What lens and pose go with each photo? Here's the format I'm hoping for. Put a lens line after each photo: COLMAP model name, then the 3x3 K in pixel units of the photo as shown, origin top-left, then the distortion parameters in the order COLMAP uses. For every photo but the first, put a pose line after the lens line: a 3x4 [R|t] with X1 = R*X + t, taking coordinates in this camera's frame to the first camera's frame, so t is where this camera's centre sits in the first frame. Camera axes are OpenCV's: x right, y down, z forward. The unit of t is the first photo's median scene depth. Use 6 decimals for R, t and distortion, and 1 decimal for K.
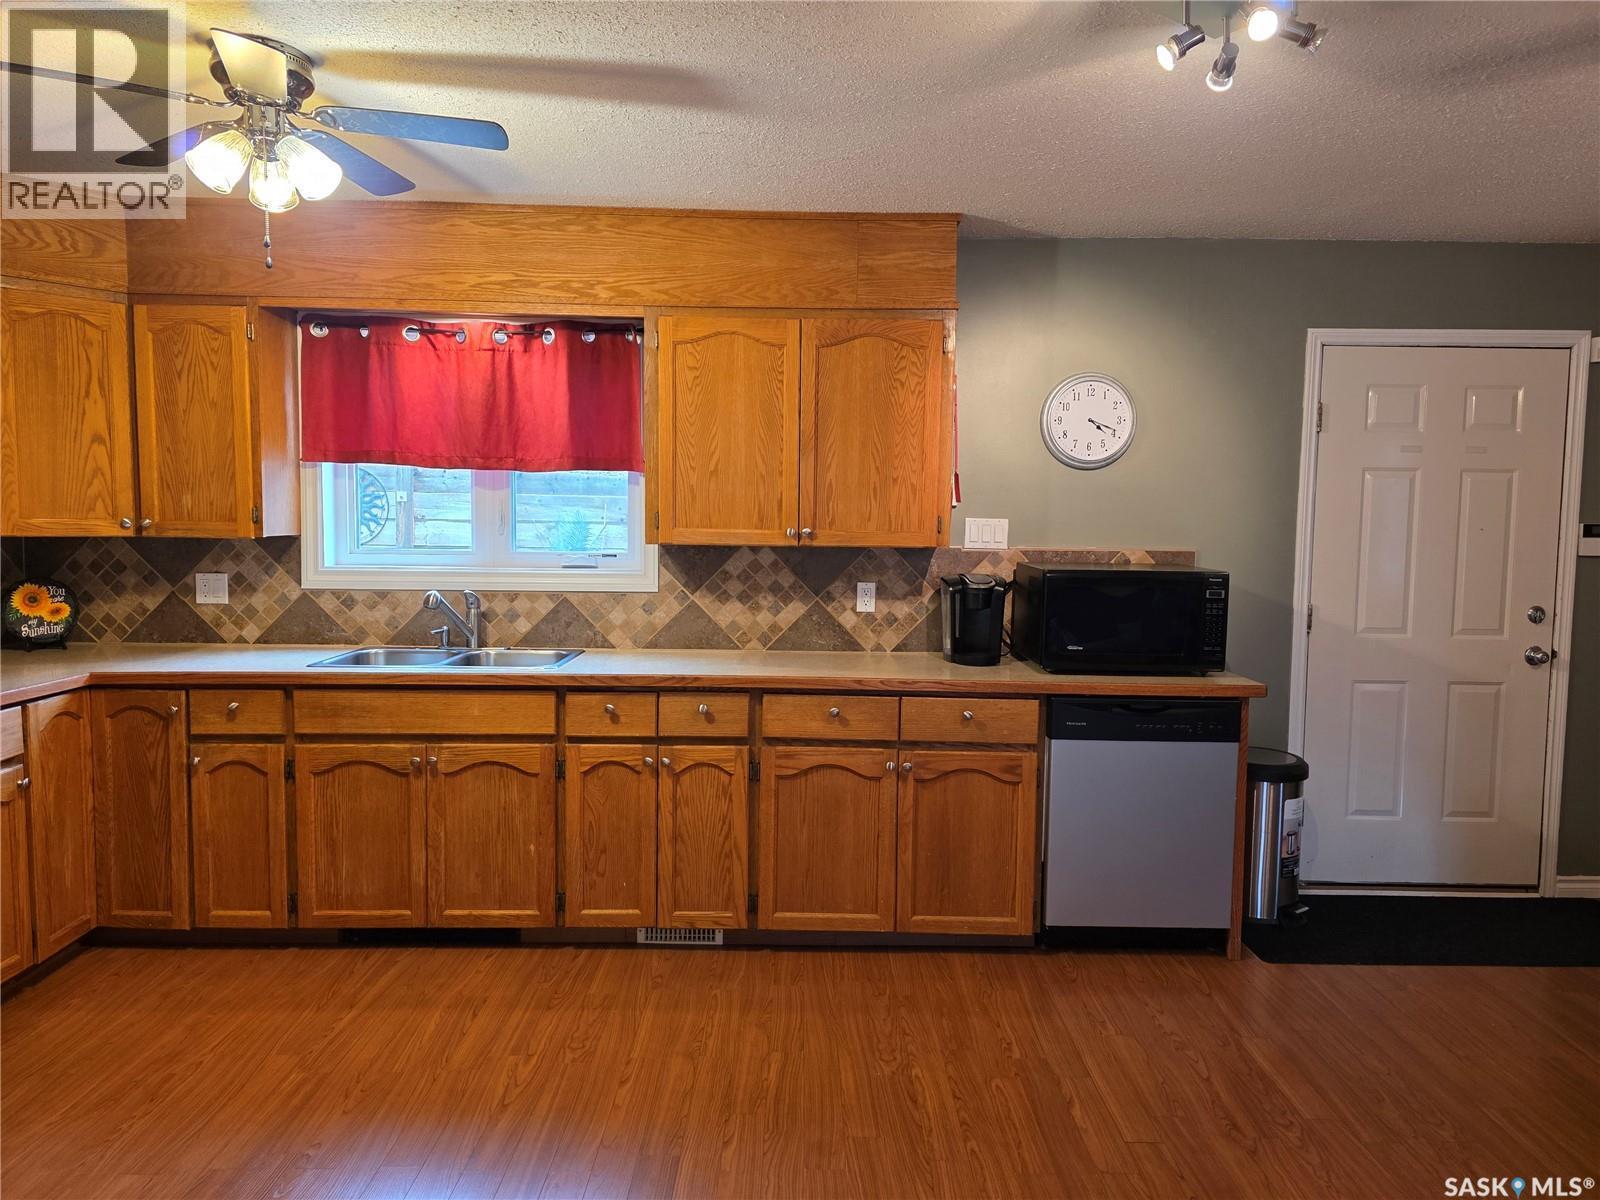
lens RADIAL K [[1041.3, 0, 800.0], [0, 1041.3, 600.0], [0, 0, 1]] dist [0.000987, -0.002626]
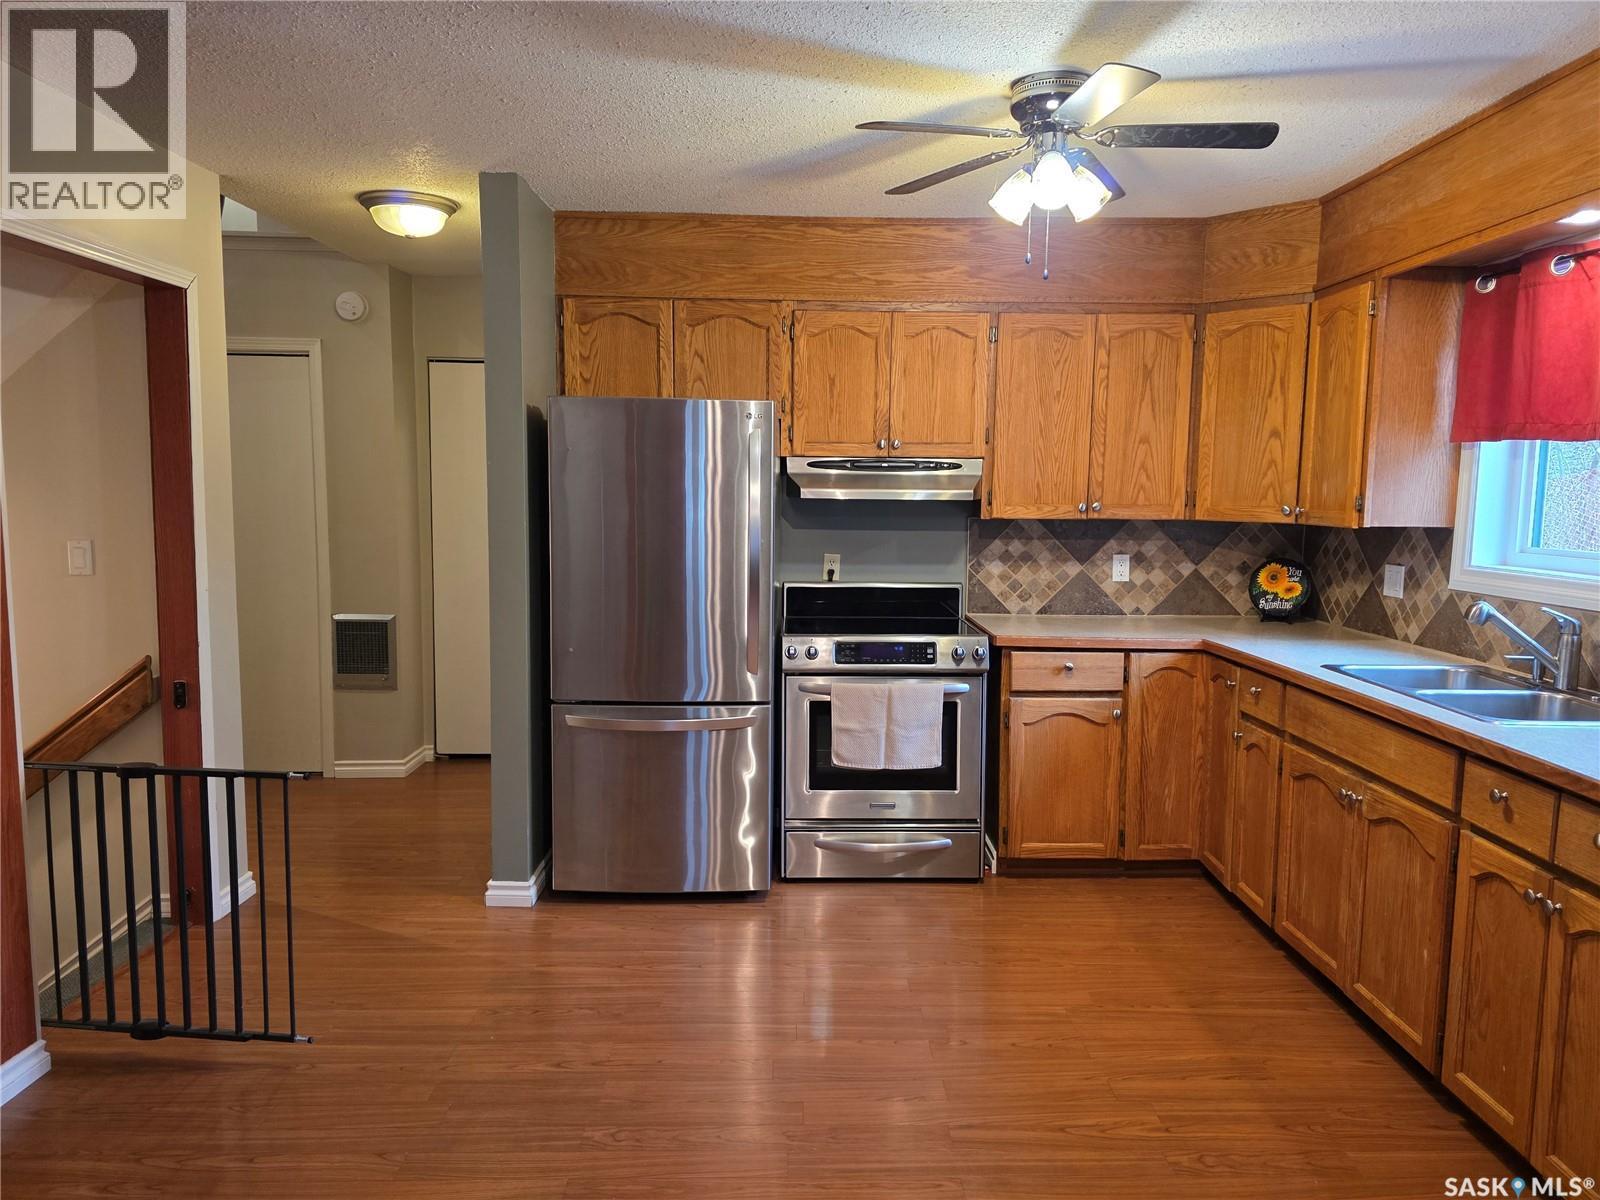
lens RADIAL K [[1026.5, 0, 800.0], [0, 1026.5, 600.0], [0, 0, 1]] dist [0.000295, -0.000567]
pose [[0.024832, 0.095804, -0.995090, 0.417913], [-0.091423, 0.991444, 0.093172, -0.036834], [0.995503, 0.088660, 0.033378, 0.495294]]
